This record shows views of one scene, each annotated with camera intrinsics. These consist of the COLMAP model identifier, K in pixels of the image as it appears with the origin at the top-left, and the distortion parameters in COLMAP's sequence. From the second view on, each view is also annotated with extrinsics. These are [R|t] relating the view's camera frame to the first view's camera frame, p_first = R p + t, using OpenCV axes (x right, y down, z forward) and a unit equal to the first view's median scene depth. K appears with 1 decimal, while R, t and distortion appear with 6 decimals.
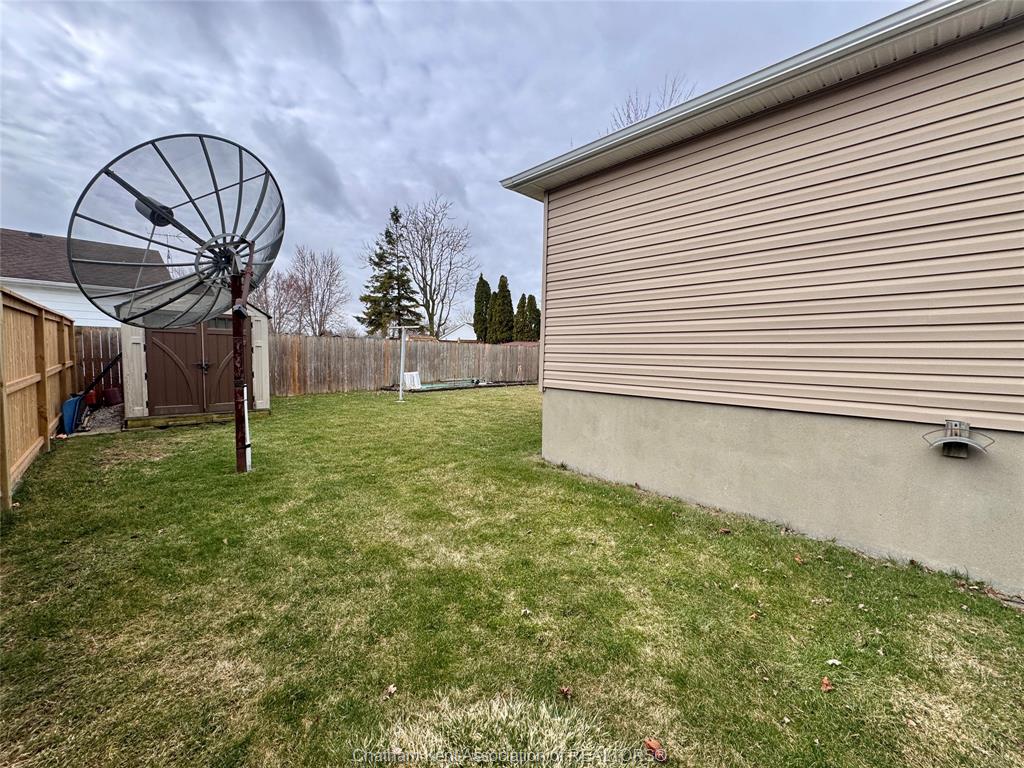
lens RADIAL K [[407.5, 0, 508.8], [0, 407.5, 385.8], [0, 0, 1]] dist [-0.009182, 0.001427]
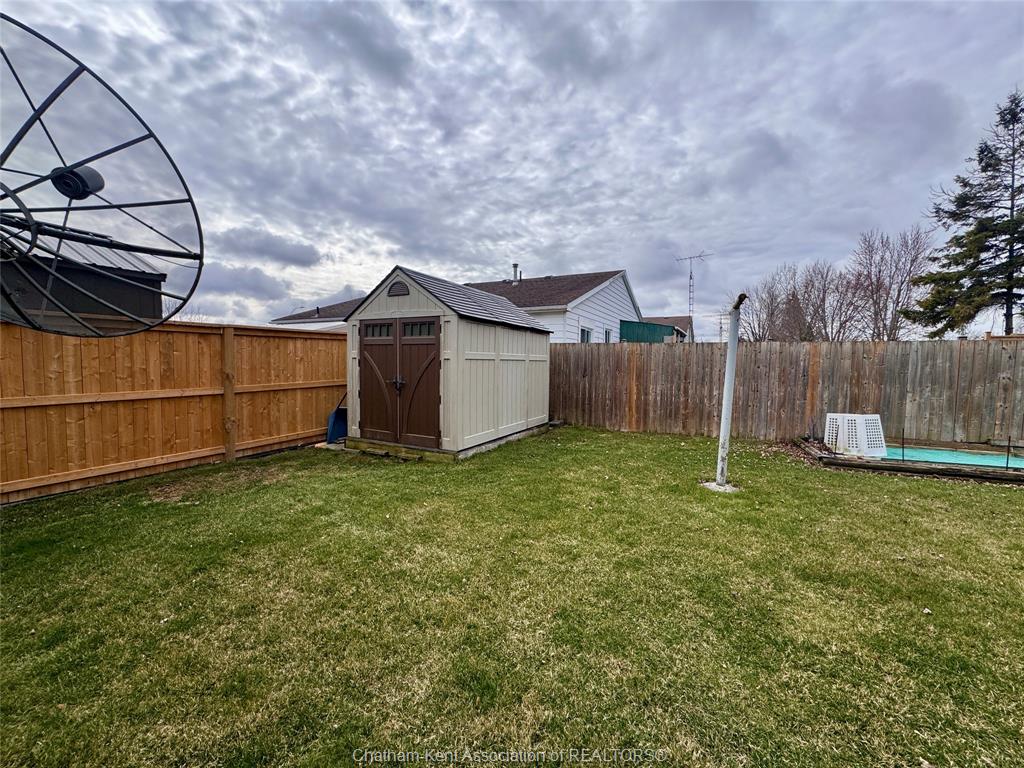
lens RADIAL K [[407.5, 0, 512.9], [0, 407.5, 385.9], [0, 0, 1]] dist [-0.009182, 0.001427]
pose [[0.330835, 0.042909, -0.942713, 0.018019], [-0.077277, 0.996843, 0.018253, -0.019210], [0.940519, 0.066812, 0.333106, 0.230572]]
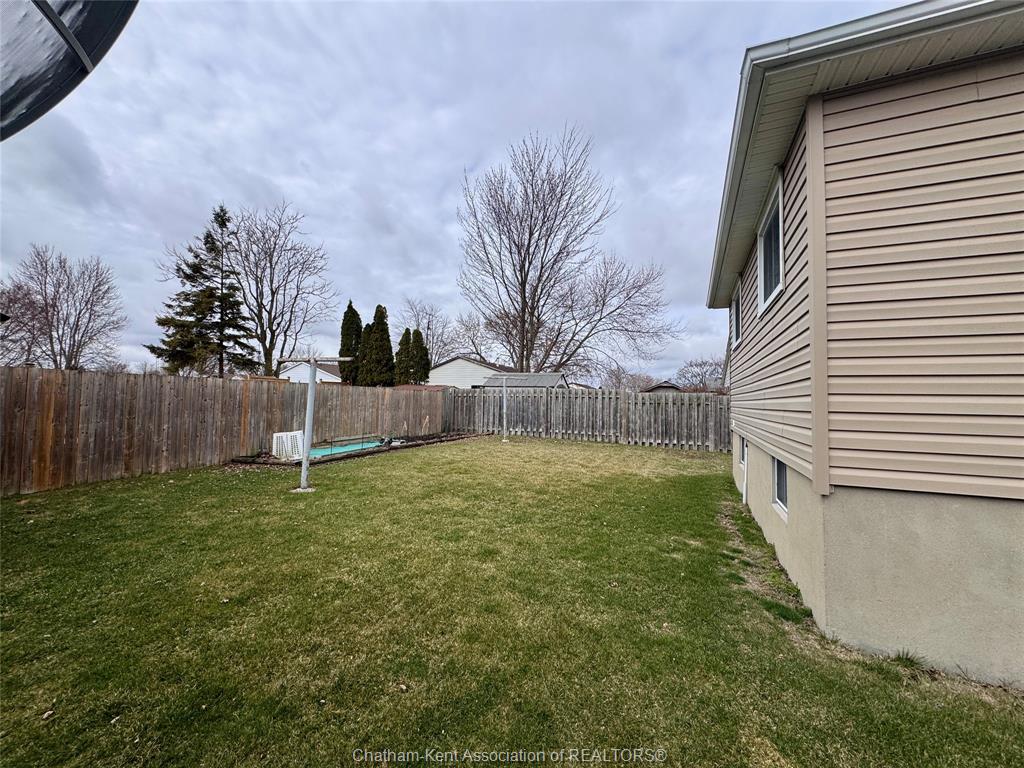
lens RADIAL K [[407.5, 0, 511.0], [0, 407.5, 386.3], [0, 0, 1]] dist [-0.009182, 0.001427]
pose [[0.917630, 0.009442, 0.397324, -0.079394], [0.032138, 0.994681, -0.097860, -0.013860], [-0.396134, 0.102568, 0.912446, 0.126219]]
